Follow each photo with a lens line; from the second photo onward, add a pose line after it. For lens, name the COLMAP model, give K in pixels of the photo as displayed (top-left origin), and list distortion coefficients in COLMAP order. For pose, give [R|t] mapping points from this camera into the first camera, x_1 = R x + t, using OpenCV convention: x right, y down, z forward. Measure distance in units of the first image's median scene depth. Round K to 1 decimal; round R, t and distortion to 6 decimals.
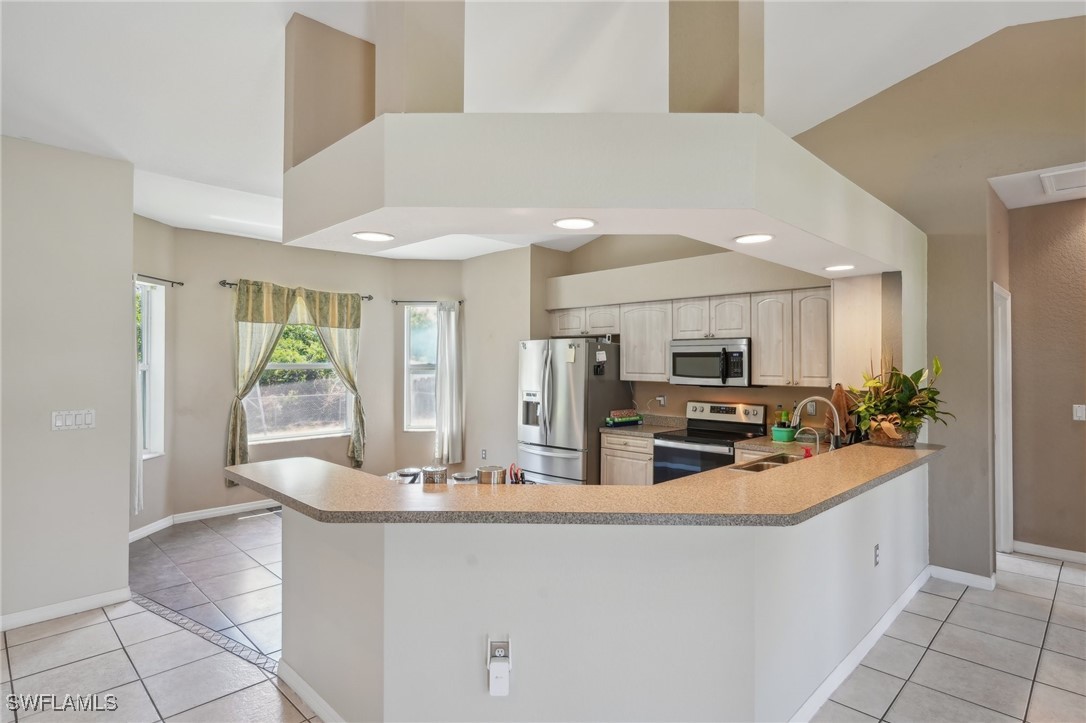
lens RADIAL K [[573.0, 0, 546.8], [0, 573.0, 350.5], [0, 0, 1]] dist [-0.003622, 0.001547]
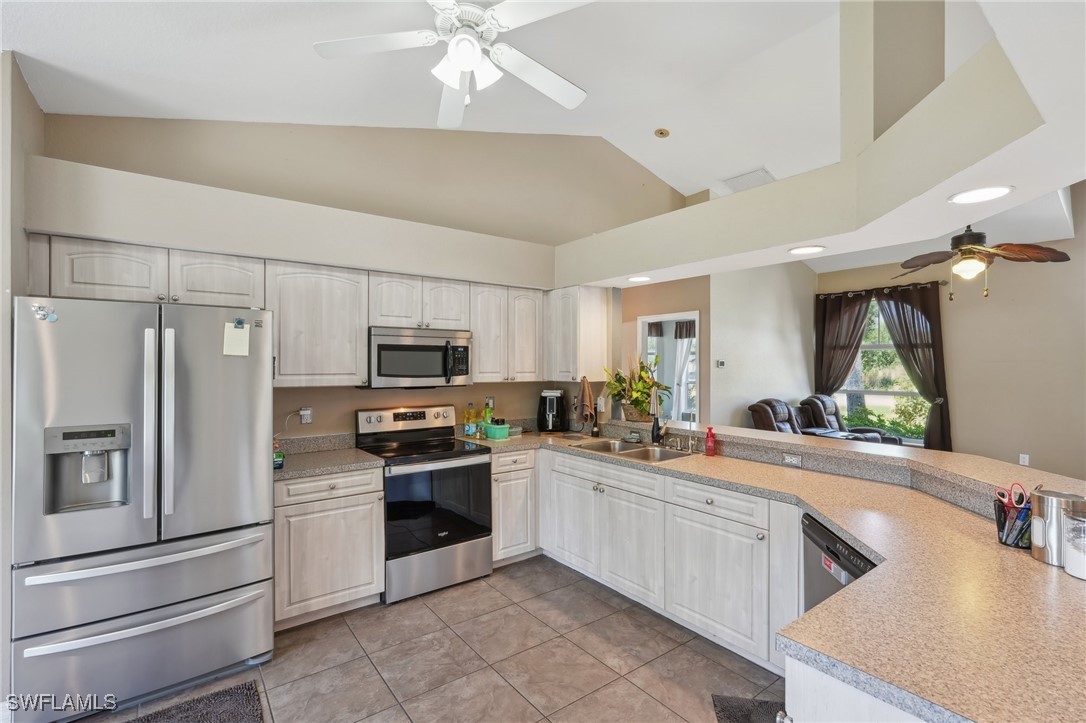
lens RADIAL K [[485.1, 0, 539.8], [0, 485.1, 363.3], [0, 0, 1]] dist [-0.012671, 0.005236]
pose [[0.146020, 0.000928, 0.989281, -0.325499], [-0.016462, 0.999863, 0.001491, 0.021350], [-0.989145, -0.016503, 0.146015, 0.650345]]
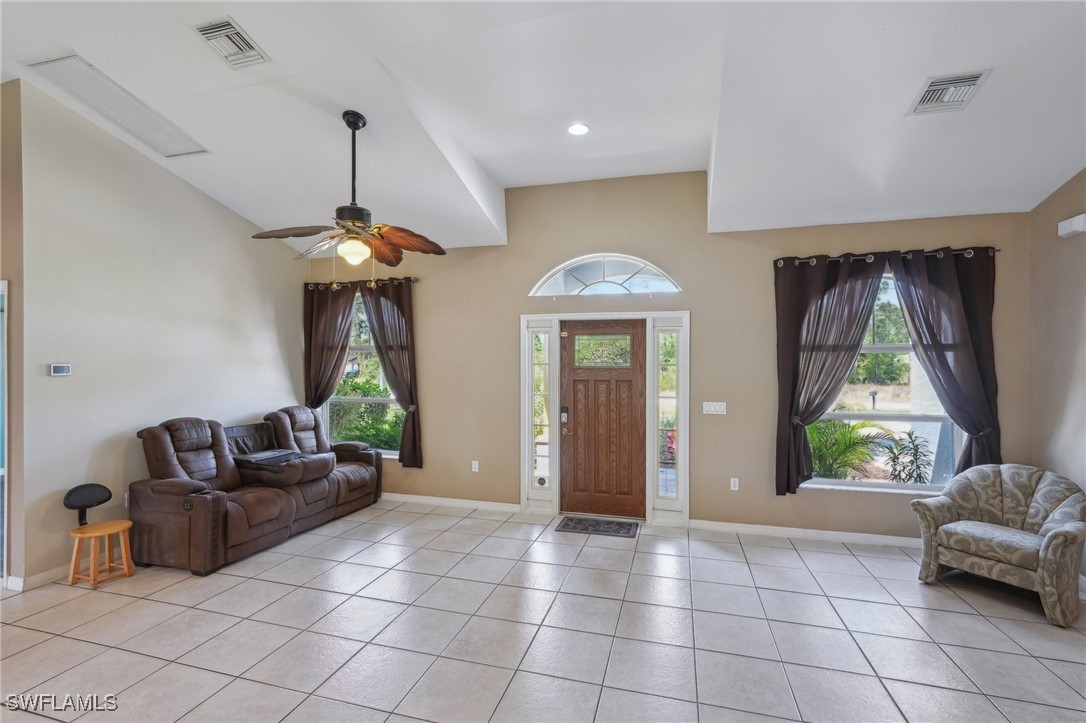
lens RADIAL K [[485.1, 0, 530.2], [0, 485.1, 358.7], [0, 0, 1]] dist [-0.012671, 0.005236]
pose [[-0.481273, 0.006090, 0.876550, -0.119209], [-0.018321, 0.999688, -0.017005, 0.003357], [-0.876379, -0.024243, -0.481011, 0.200771]]
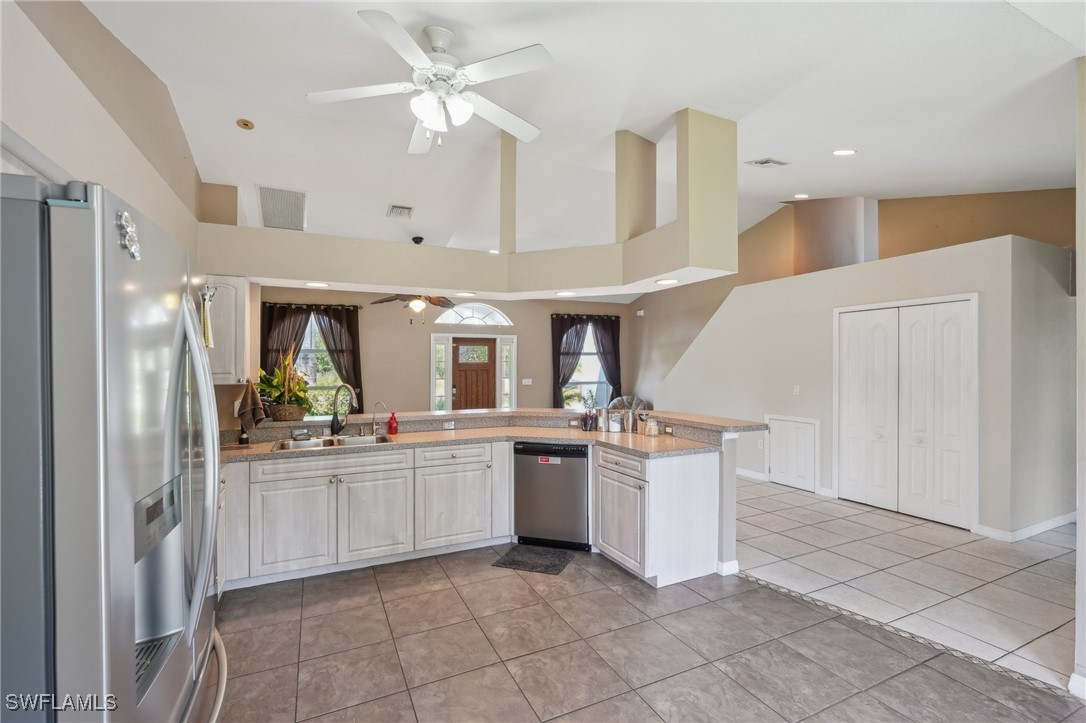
lens RADIAL K [[485.1, 0, 541.5], [0, 485.1, 366.6], [0, 0, 1]] dist [-0.012671, 0.005236]
pose [[-0.935483, 0.002951, 0.353358, -0.210645], [-0.000758, 0.999946, -0.010358, 0.031182], [-0.353370, -0.009957, -0.935431, 1.132634]]
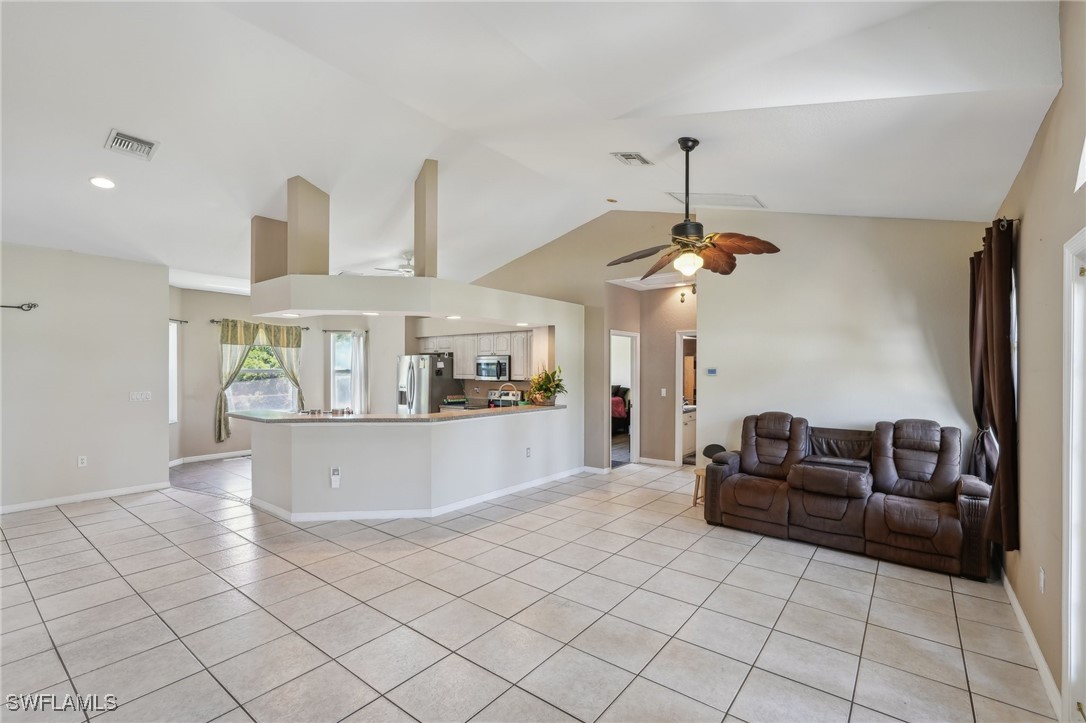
lens RADIAL K [[485.1, 0, 548.3], [0, 485.1, 368.2], [0, 0, 1]] dist [-0.012671, 0.005236]
pose [[0.992625, 0.000112, 0.121226, 0.238449], [-0.002092, 0.999866, 0.016206, -0.004969], [-0.121208, -0.016340, 0.992493, -0.521737]]
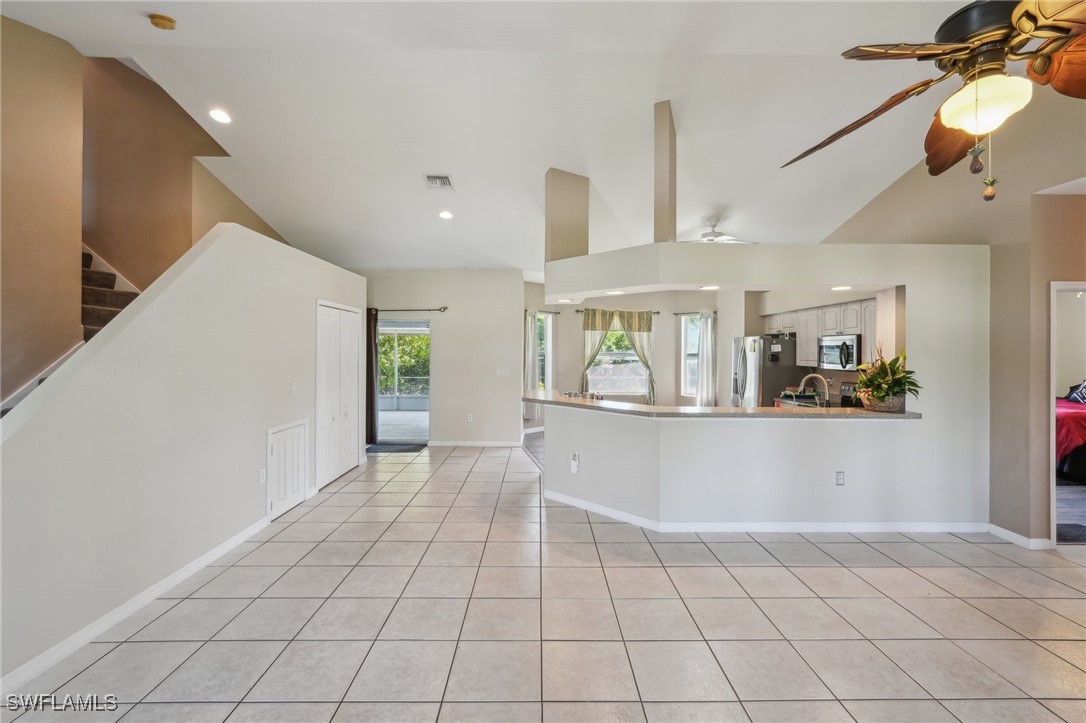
lens RADIAL K [[485.1, 0, 541.4], [0, 485.1, 348.7], [0, 0, 1]] dist [-0.012671, 0.005236]
pose [[0.706852, 0.000221, -0.707362, 0.522367], [0.006828, 0.999951, 0.007136, -0.001414], [0.707329, -0.009874, 0.706816, -0.265070]]
